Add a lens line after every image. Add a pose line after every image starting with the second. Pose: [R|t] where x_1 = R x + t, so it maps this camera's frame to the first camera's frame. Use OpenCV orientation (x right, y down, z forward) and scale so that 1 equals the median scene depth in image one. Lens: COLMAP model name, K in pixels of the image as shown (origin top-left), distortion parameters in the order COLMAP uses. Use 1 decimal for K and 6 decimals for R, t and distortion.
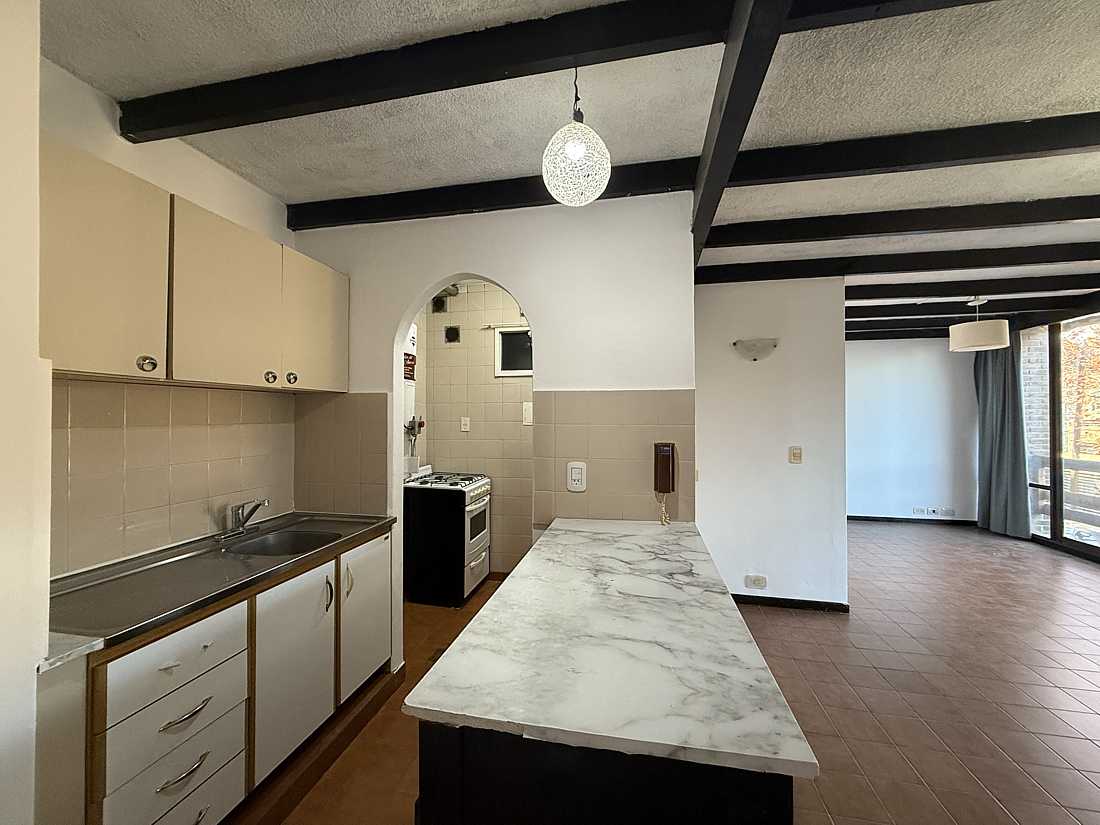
lens RADIAL K [[434.9, 0, 545.0], [0, 434.9, 411.4], [0, 0, 1]] dist [0.001078, 0.000145]
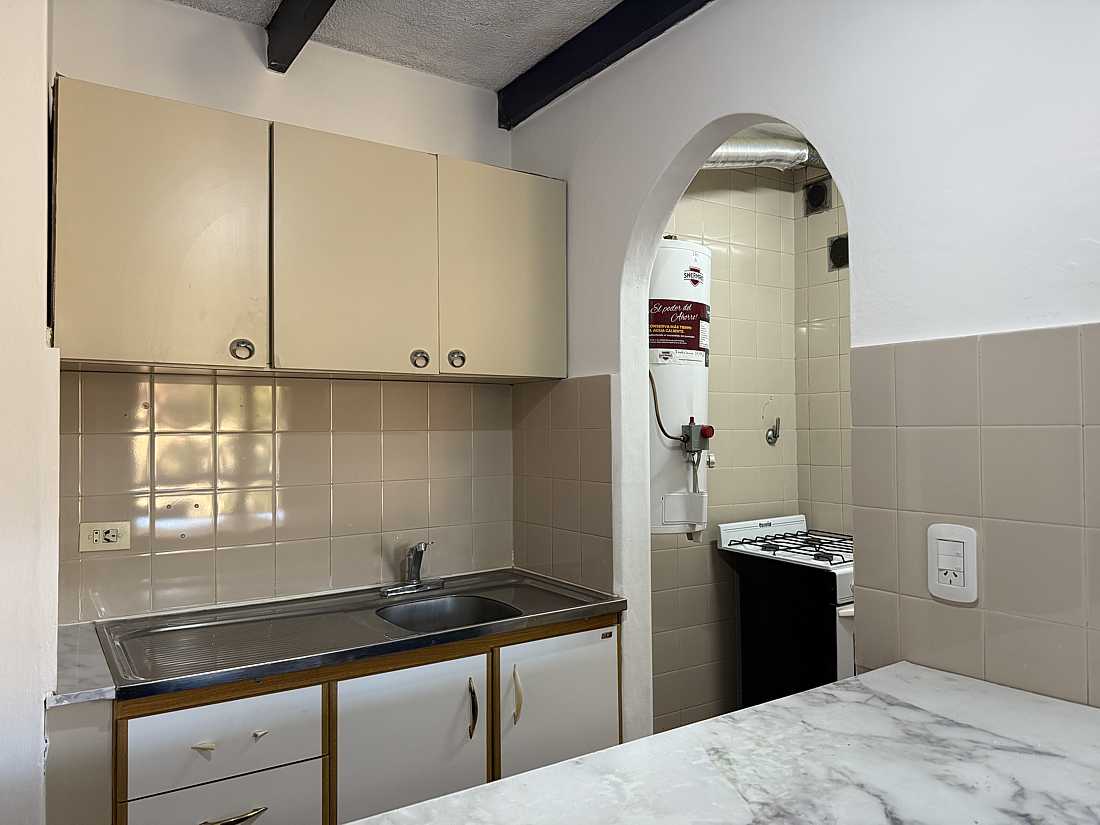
lens RADIAL K [[773.9, 0, 550.0], [0, 773.9, 412.5], [0, 0, 1]] dist [0.066581, -0.081999]
pose [[0.717052, -0.020649, -0.696714, 0.325730], [0.015583, 0.999786, -0.013594, 0.022410], [0.696846, -0.001110, 0.717220, 0.279784]]
